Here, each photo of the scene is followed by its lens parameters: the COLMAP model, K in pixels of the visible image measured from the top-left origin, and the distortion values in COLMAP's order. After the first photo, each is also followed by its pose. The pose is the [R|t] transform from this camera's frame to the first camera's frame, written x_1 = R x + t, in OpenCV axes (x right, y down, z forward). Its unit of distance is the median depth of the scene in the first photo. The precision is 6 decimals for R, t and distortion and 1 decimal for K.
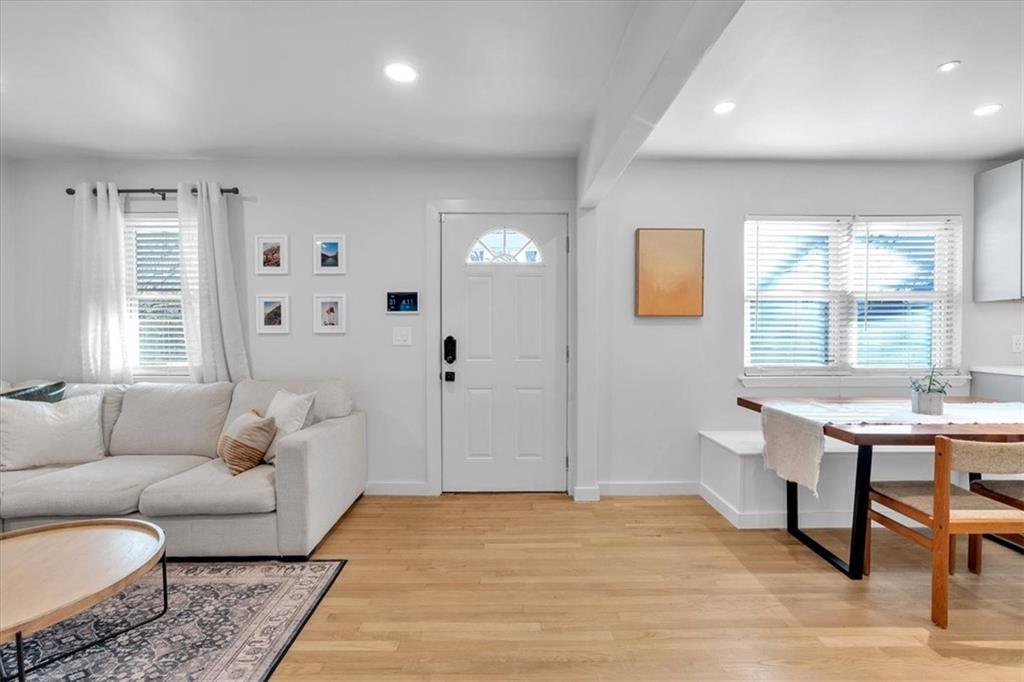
lens RADIAL K [[476.6, 0, 512.4], [0, 476.6, 342.6], [0, 0, 1]] dist [-0.008923, -0.000270]
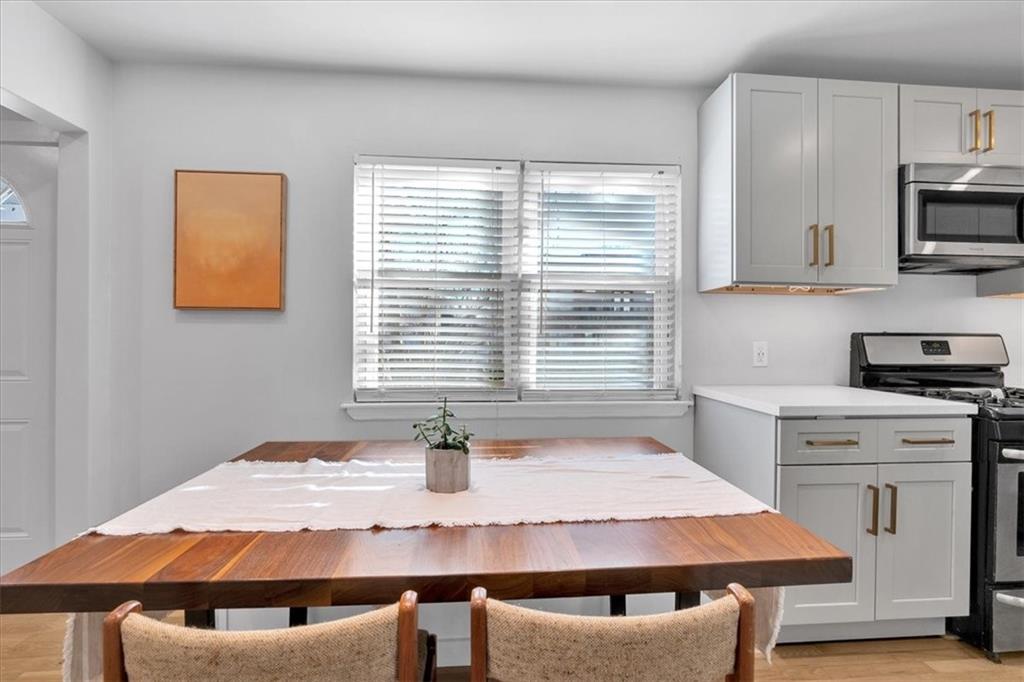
lens RADIAL K [[457.2, 0, 512.6], [0, 457.2, 338.9], [0, 0, 1]] dist [-0.003181, -0.000239]
pose [[0.997891, 0.004347, 0.064768, 0.667861], [-0.002826, 0.999718, -0.023563, -0.001820], [-0.064852, 0.023330, 0.997622, 0.364944]]
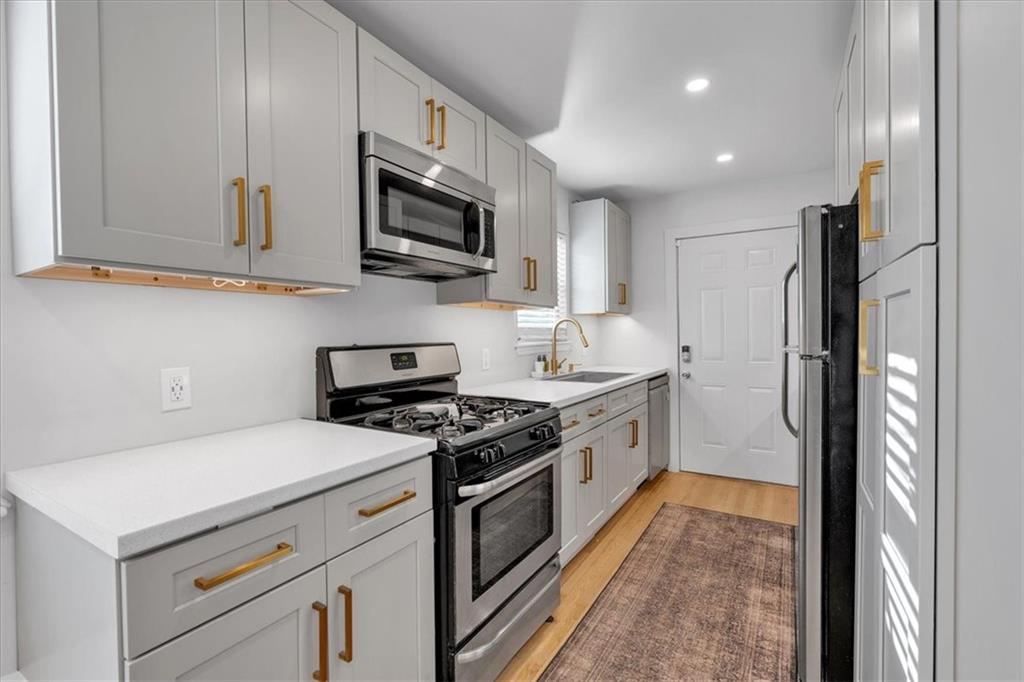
lens RADIAL K [[457.2, 0, 512.6], [0, 457.2, 338.9], [0, 0, 1]] dist [-0.003181, -0.000239]
pose [[0.531665, -0.022247, 0.846663, 0.892073], [0.034737, 0.999387, 0.004447, -0.031244], [-0.846242, 0.027046, 0.532111, 0.546689]]
